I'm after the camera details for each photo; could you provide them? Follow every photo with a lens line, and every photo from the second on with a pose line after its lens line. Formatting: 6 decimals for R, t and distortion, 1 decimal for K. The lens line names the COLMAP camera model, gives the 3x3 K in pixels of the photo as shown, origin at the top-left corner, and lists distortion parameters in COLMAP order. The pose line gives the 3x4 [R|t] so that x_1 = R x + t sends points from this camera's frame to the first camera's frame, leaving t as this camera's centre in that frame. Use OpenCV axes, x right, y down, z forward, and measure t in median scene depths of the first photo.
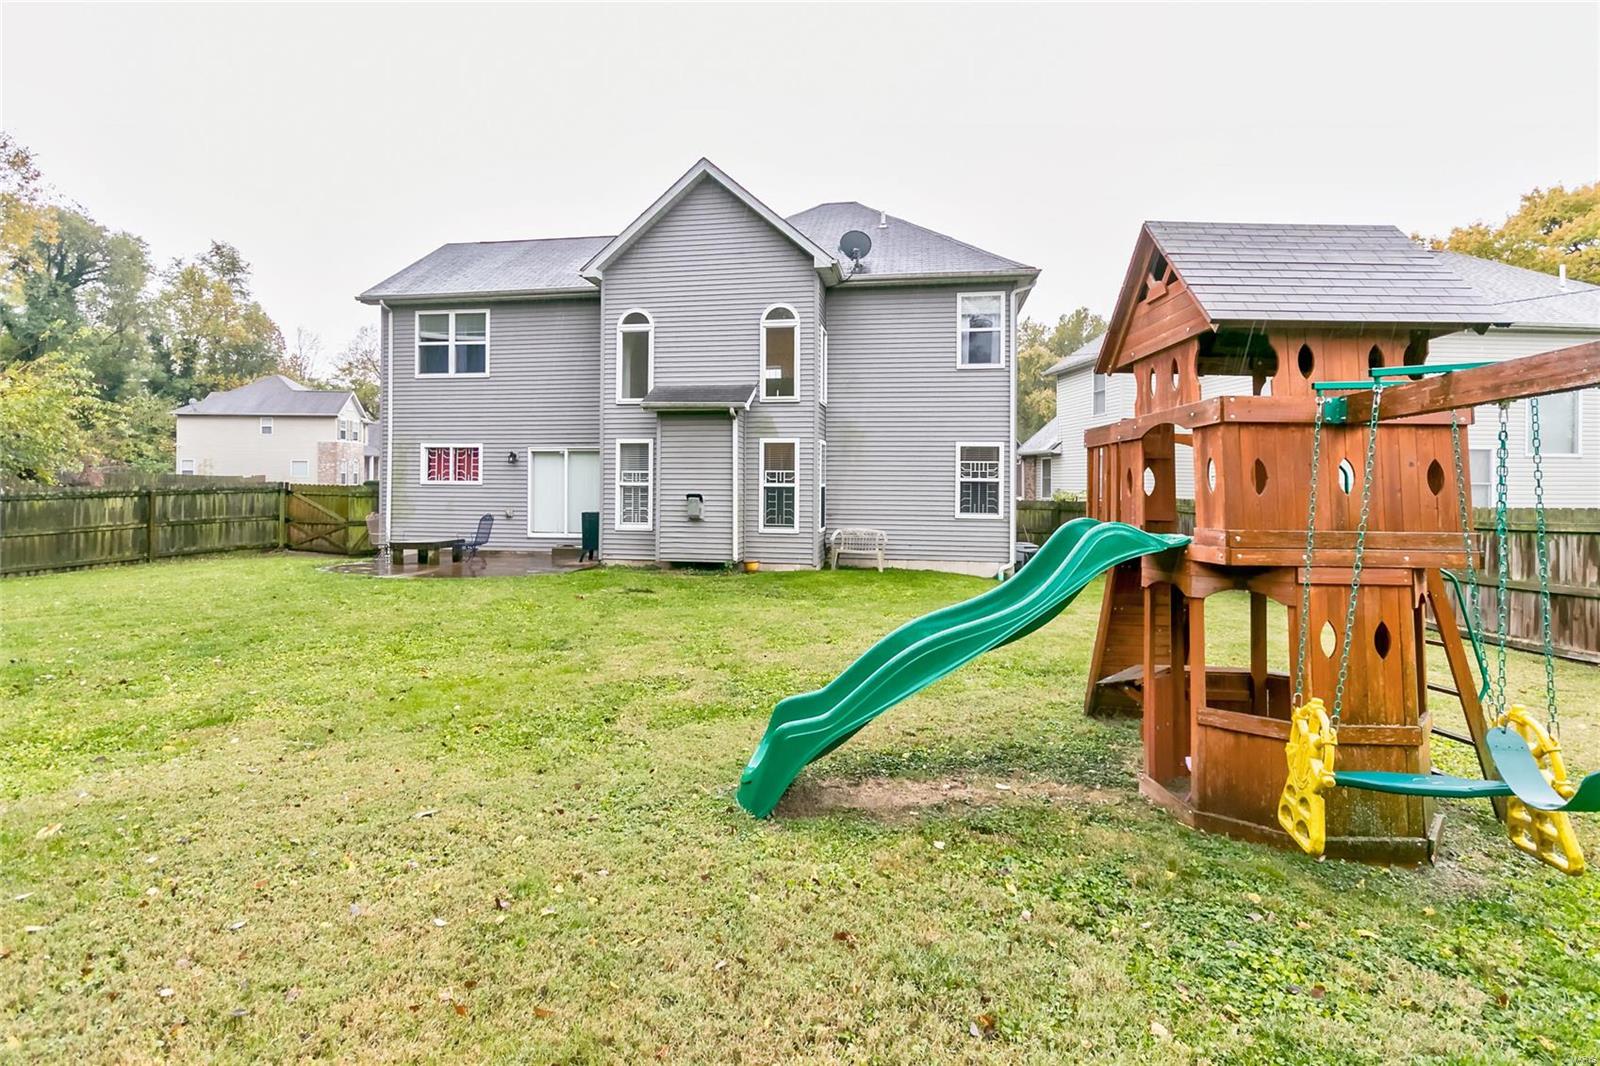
lens RADIAL K [[738.6, 0, 817.3], [0, 738.6, 475.2], [0, 0, 1]] dist [0.000805, 0.003178]
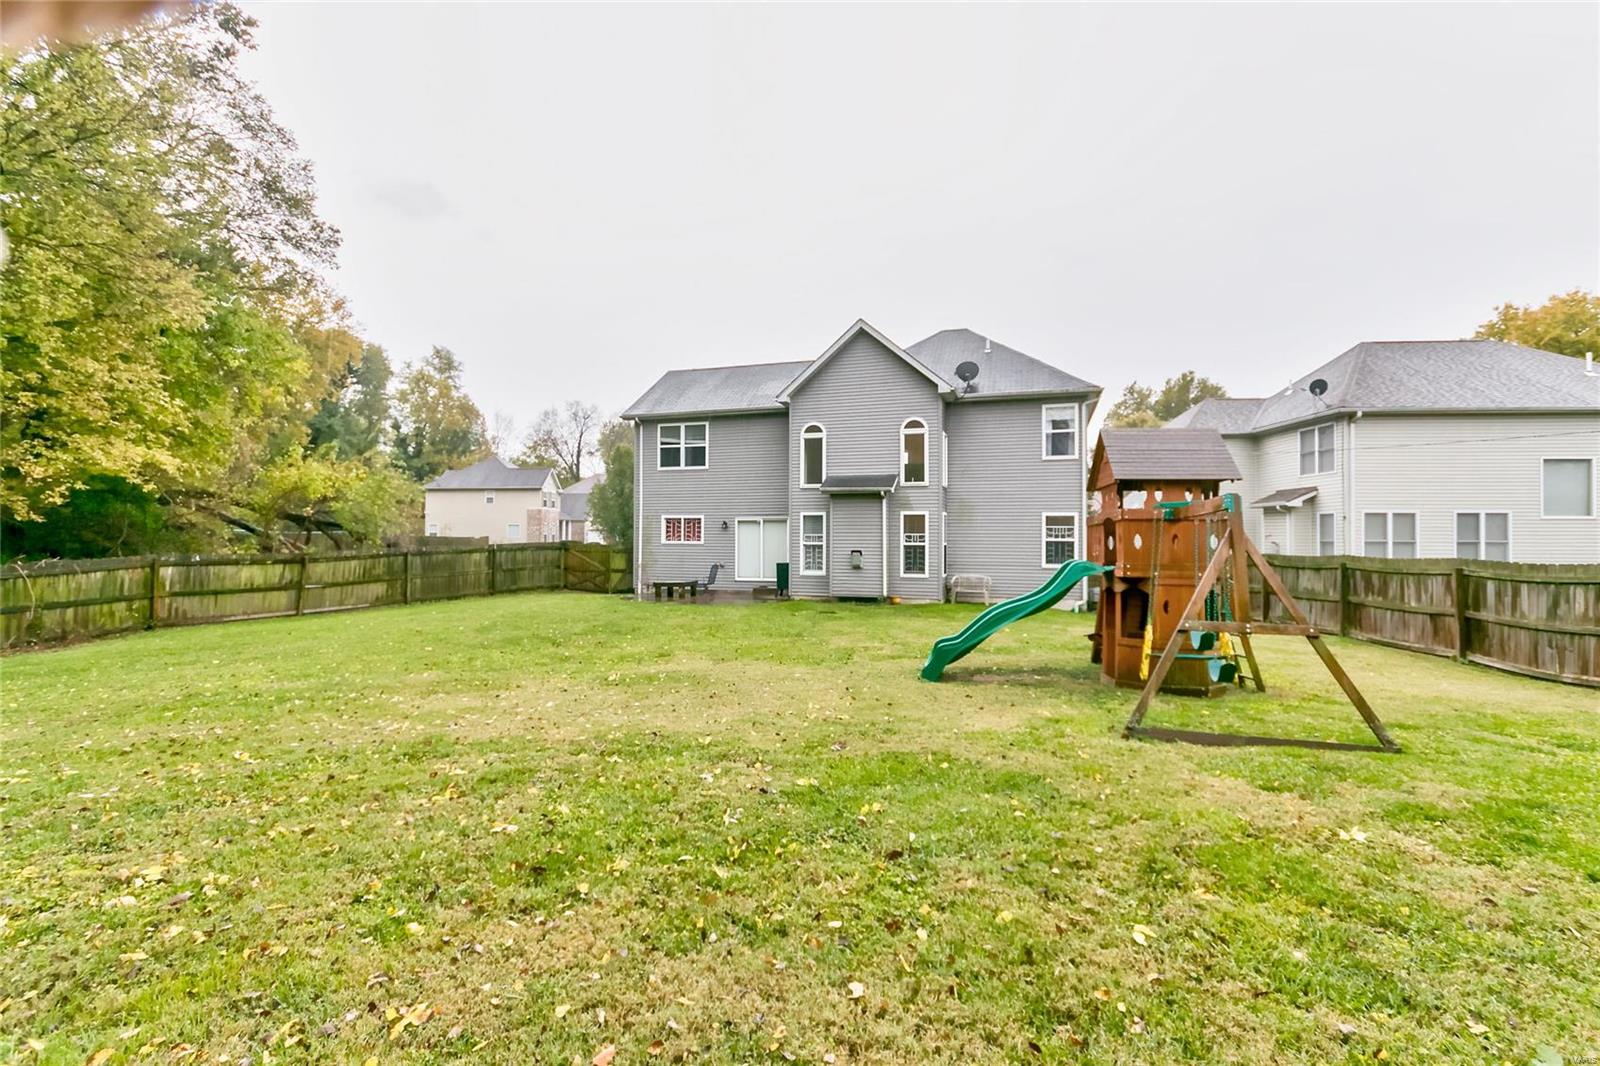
lens RADIAL K [[738.6, 0, 815.5], [0, 738.6, 526.9], [0, 0, 1]] dist [0.000805, 0.003178]
pose [[0.988865, -0.005132, -0.148728, -0.026154], [0.003900, 0.999956, -0.008569, -0.007595], [0.148765, 0.007894, 0.988841, -0.421339]]
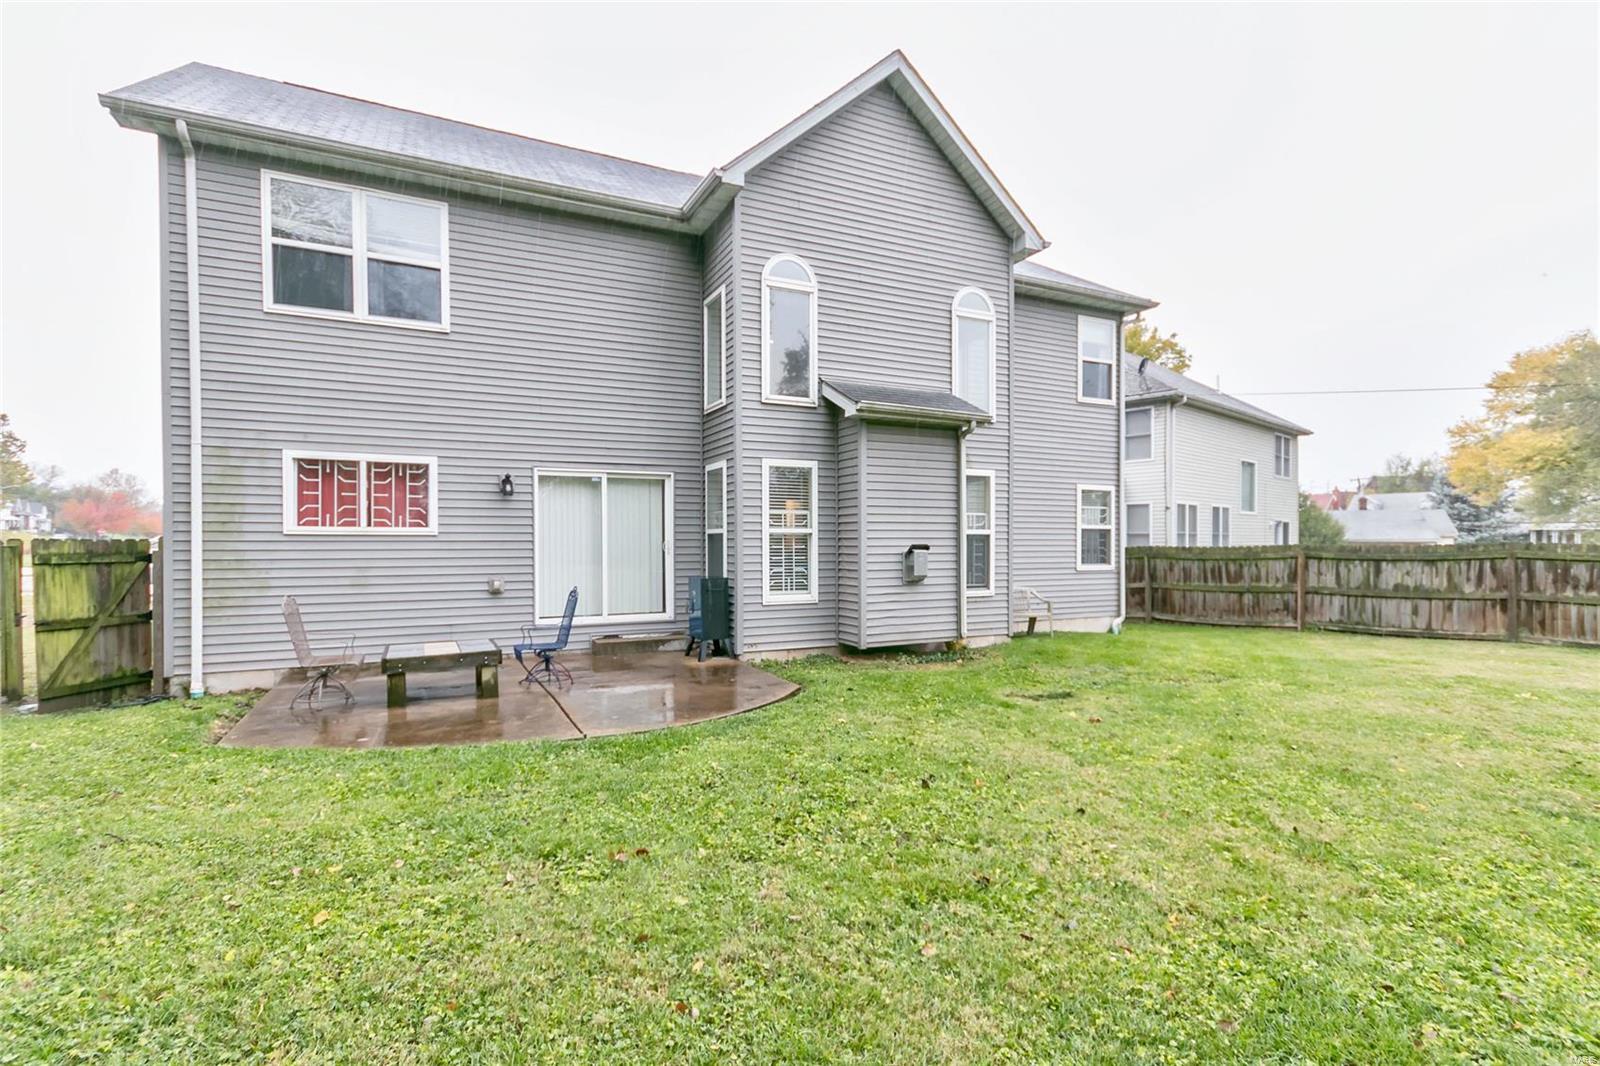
lens RADIAL K [[738.6, 0, 792.0], [0, 738.6, 547.3], [0, 0, 1]] dist [0.000805, 0.003178]
pose [[0.827648, -0.011883, 0.561122, -0.584050], [0.002584, 0.999846, 0.017362, 0.014325], [-0.561242, -0.012920, 0.827551, 0.454276]]
